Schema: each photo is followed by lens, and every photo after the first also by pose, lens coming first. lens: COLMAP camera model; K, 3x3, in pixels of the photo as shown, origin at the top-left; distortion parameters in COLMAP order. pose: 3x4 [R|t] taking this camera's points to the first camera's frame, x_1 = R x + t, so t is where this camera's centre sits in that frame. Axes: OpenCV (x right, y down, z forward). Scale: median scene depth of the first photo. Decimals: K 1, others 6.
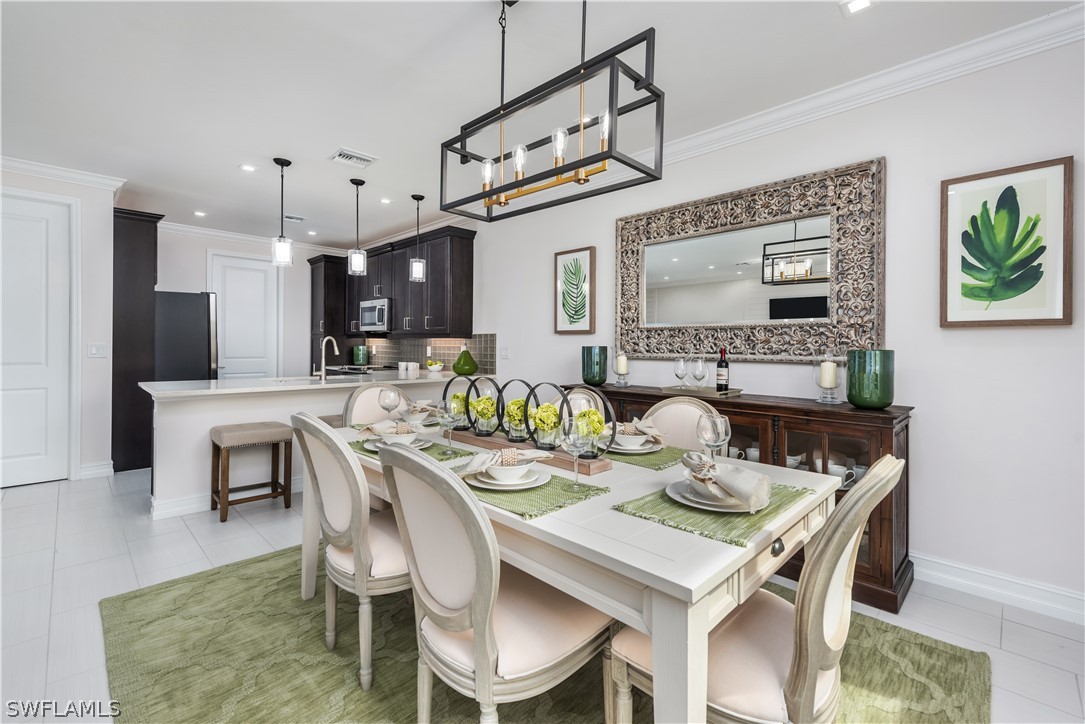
lens RADIAL K [[462.4, 0, 546.3], [0, 462.4, 348.6], [0, 0, 1]] dist [0.000202, -0.000091]
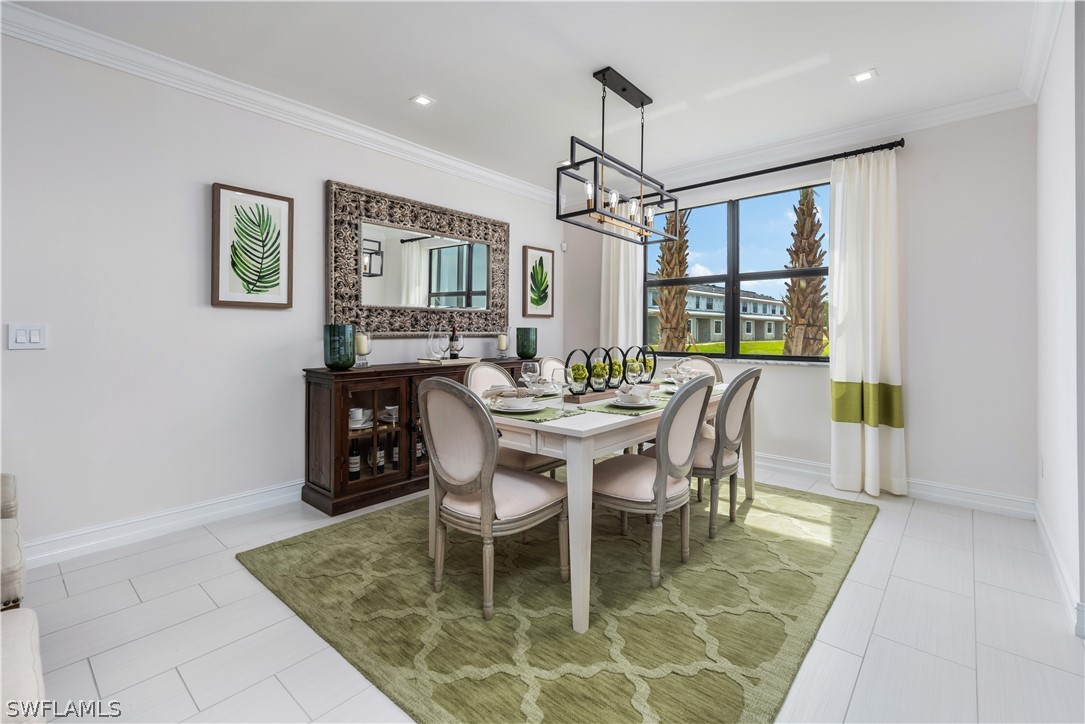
lens RADIAL K [[478.6, 0, 543.6], [0, 478.6, 327.3], [0, 0, 1]] dist [0.017026, -0.000065]
pose [[-0.056302, -0.000806, 0.998413, -0.874163], [0.000160, 1.000000, 0.000816, -0.000842], [-0.998414, 0.000206, -0.056301, 0.714776]]
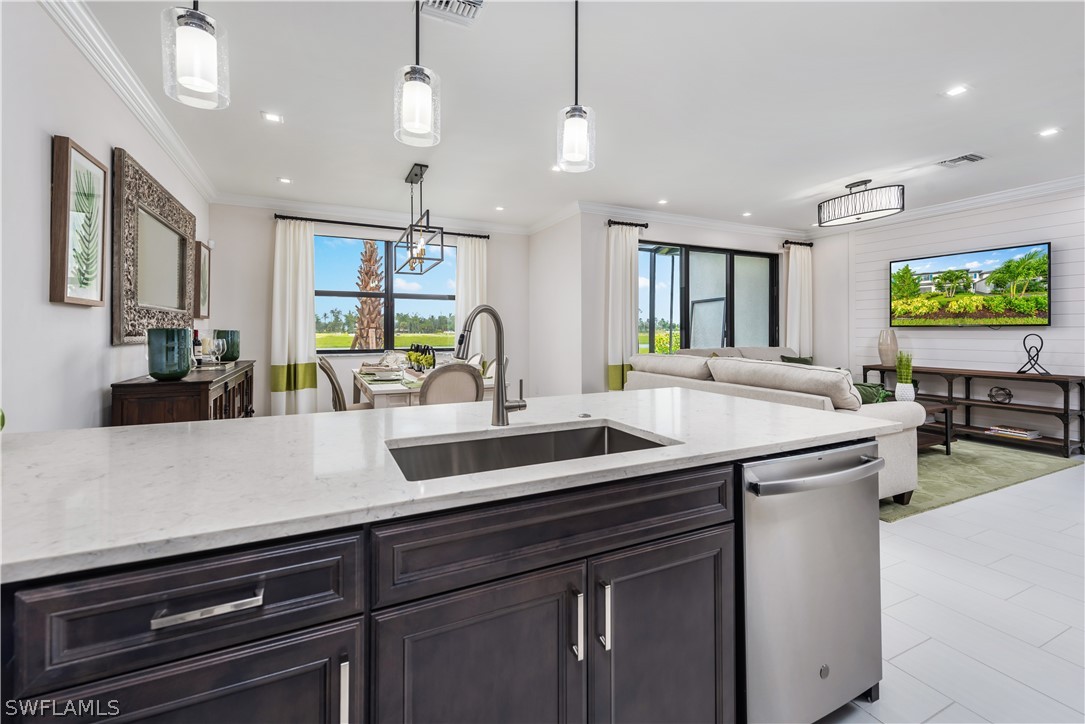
lens RADIAL K [[478.6, 0, 543.6], [0, 478.6, 327.3], [0, 0, 1]] dist [0.017026, -0.000065]
pose [[-0.942831, -0.007512, 0.333186, -0.782491], [-0.008479, 0.999963, -0.001449, -0.012993], [-0.333163, -0.004191, -0.942860, 1.648810]]
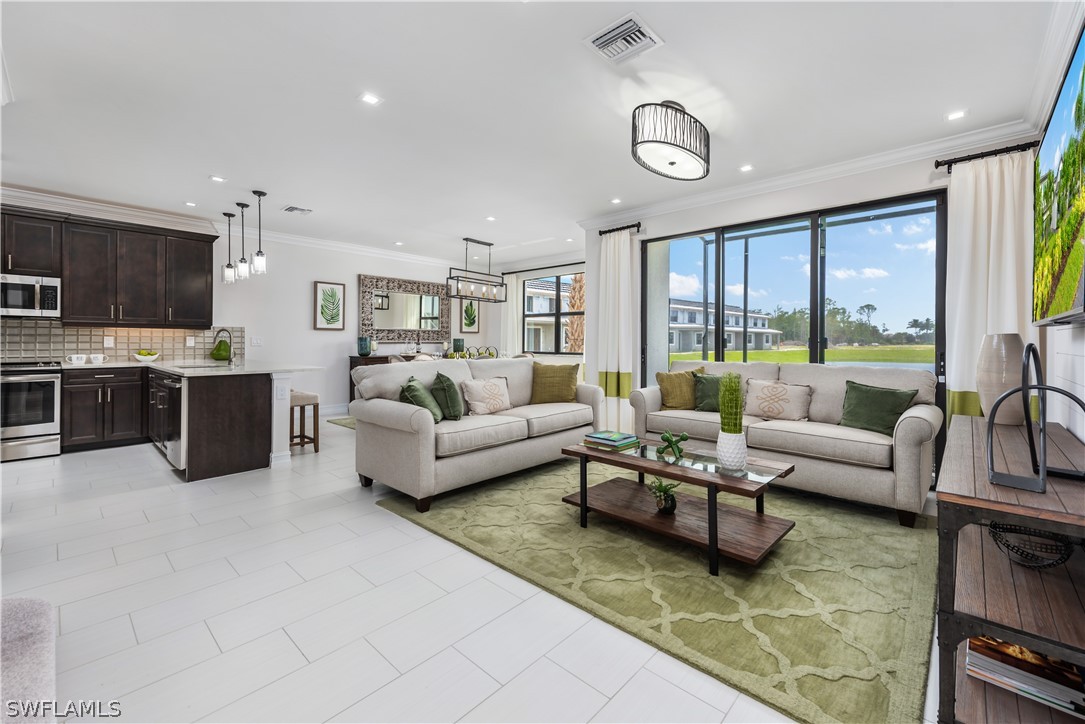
lens RADIAL K [[451.0, 0, 544.8], [0, 451.0, 341.0], [0, 0, 1]] dist [-0.000145, -0.000018]
pose [[-0.024849, -0.007813, 0.999661, -2.043931], [-0.002333, 0.999967, 0.007757, -0.006193], [-0.999688, -0.002140, -0.024866, 0.267397]]
